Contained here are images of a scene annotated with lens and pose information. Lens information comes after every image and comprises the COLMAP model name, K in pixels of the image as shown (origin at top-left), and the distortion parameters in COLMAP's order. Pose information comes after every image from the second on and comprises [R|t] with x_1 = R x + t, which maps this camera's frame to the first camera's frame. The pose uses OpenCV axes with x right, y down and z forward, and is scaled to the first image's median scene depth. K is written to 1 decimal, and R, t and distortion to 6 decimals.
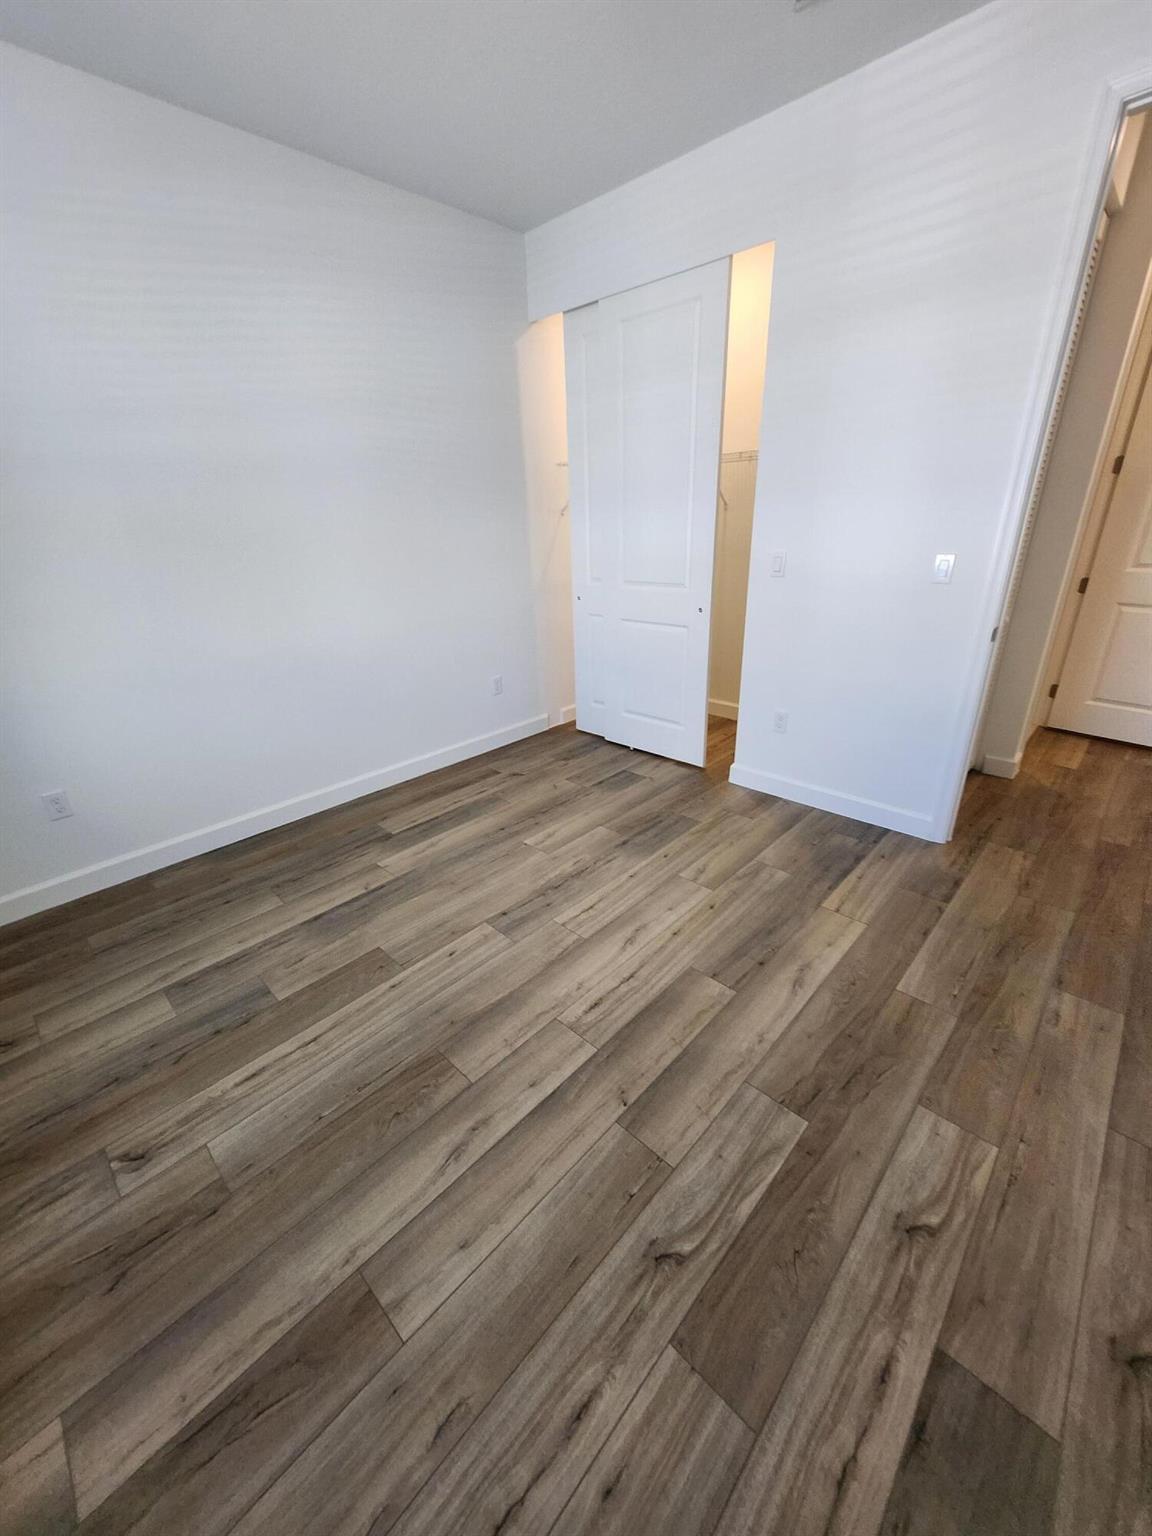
lens RADIAL K [[609.1, 0, 574.9], [0, 609.1, 767.7], [0, 0, 1]] dist [-0.003490, 0.001173]
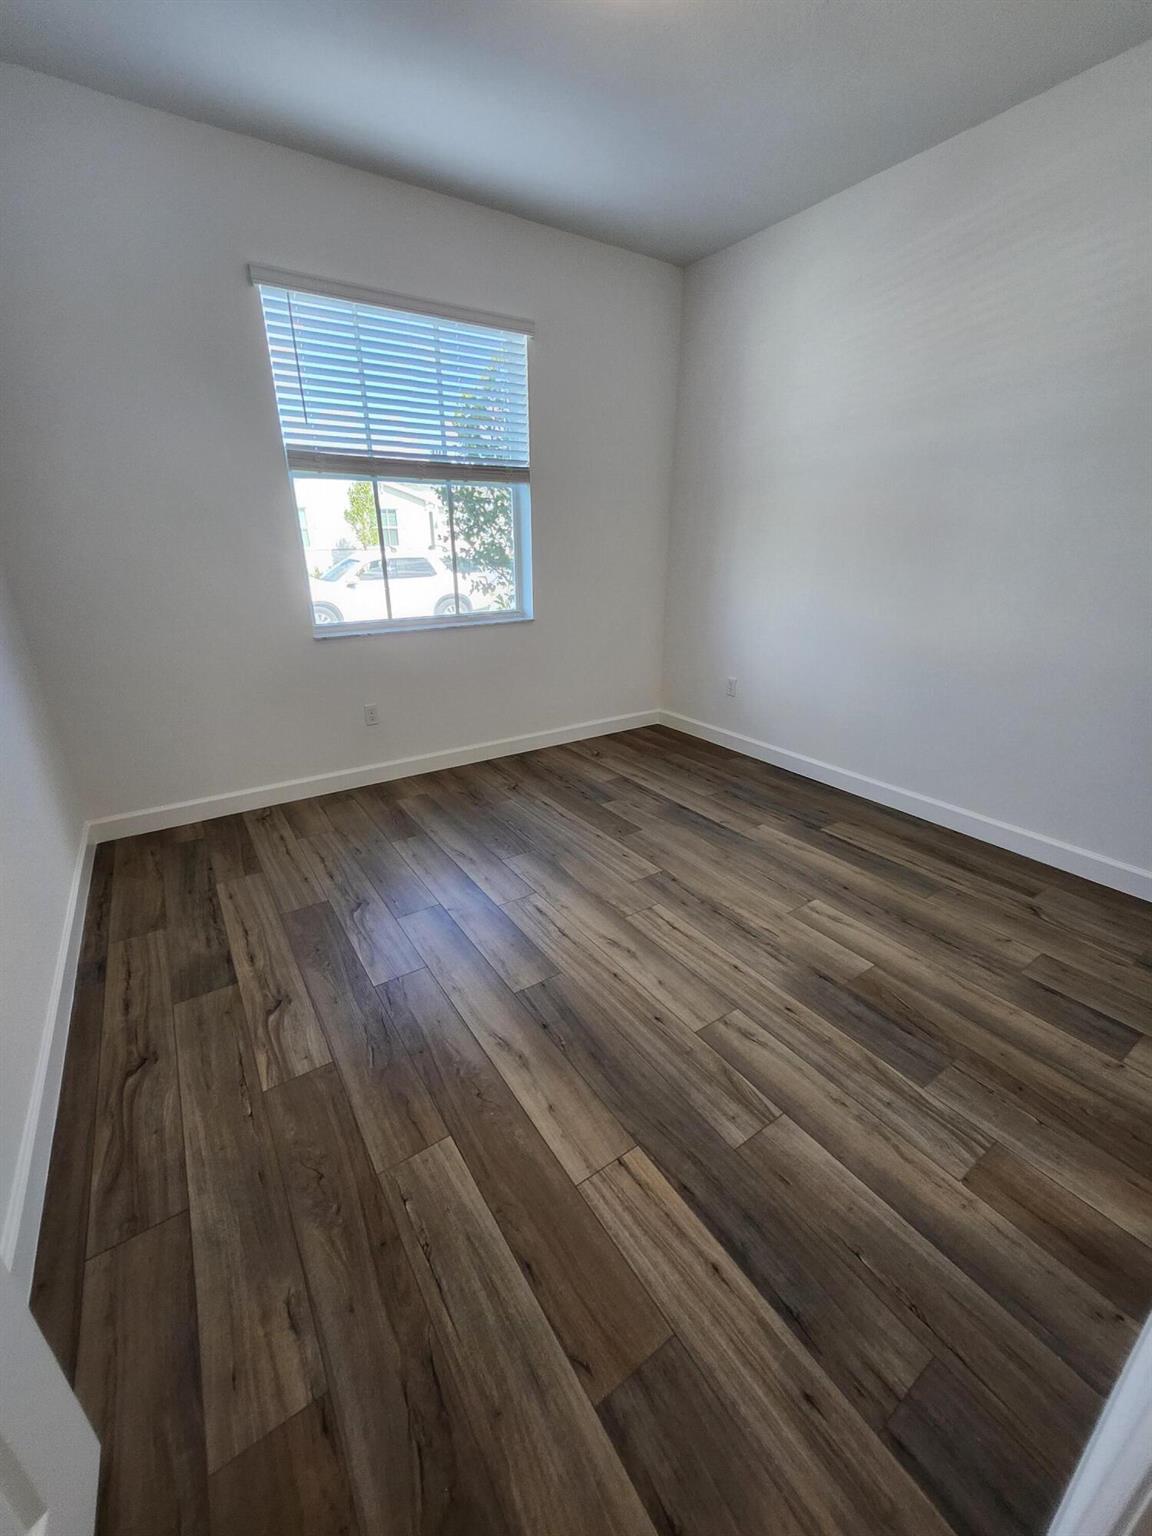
lens RADIAL K [[609.1, 0, 577.6], [0, 609.1, 765.0], [0, 0, 1]] dist [-0.003490, 0.001173]
pose [[-0.212488, 0.377543, -0.901283, 0.851122], [-0.367370, 0.823815, 0.431704, -0.346109], [0.905477, 0.422836, -0.036353, 0.825187]]
